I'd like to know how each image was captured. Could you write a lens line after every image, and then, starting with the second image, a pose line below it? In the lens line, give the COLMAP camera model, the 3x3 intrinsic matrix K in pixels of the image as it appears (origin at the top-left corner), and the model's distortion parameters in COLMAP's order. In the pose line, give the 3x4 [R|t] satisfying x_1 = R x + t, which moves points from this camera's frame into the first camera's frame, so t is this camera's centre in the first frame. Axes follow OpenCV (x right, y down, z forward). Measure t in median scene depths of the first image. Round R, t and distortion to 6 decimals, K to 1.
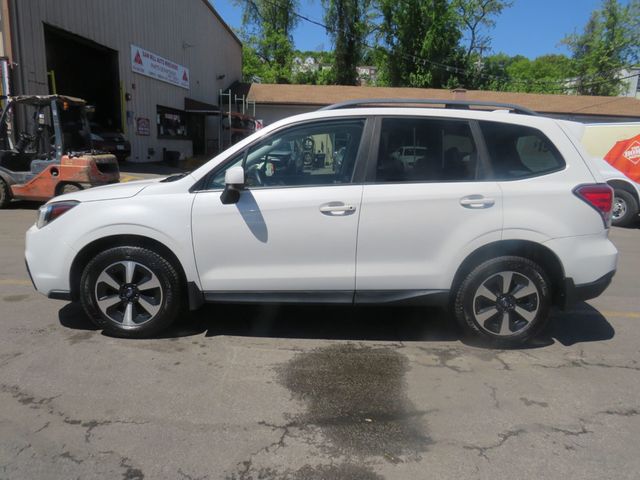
lens RADIAL K [[464.0, 0, 318.1], [0, 464.0, 259.1], [0, 0, 1]] dist [-0.009534, -0.001121]
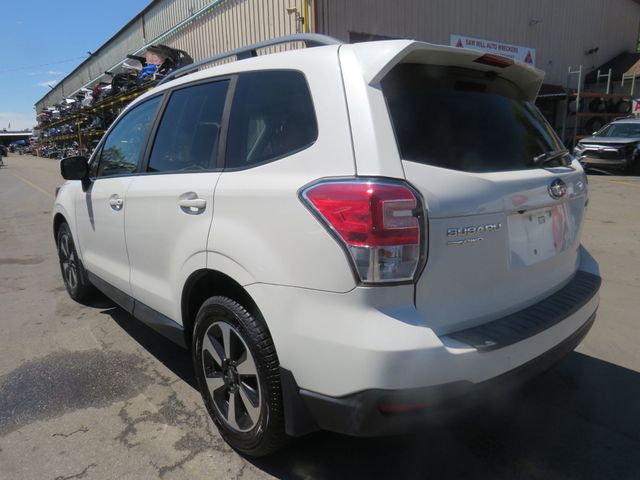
lens RADIAL K [[478.0, 0, 311.9], [0, 478.0, 251.3], [0, 0, 1]] dist [-0.110166, 0.100302]
pose [[0.644961, 0.142753, -0.750764, 0.188631], [-0.146870, 0.987239, 0.061546, -0.023870], [0.749969, 0.070570, 0.657697, 0.139509]]
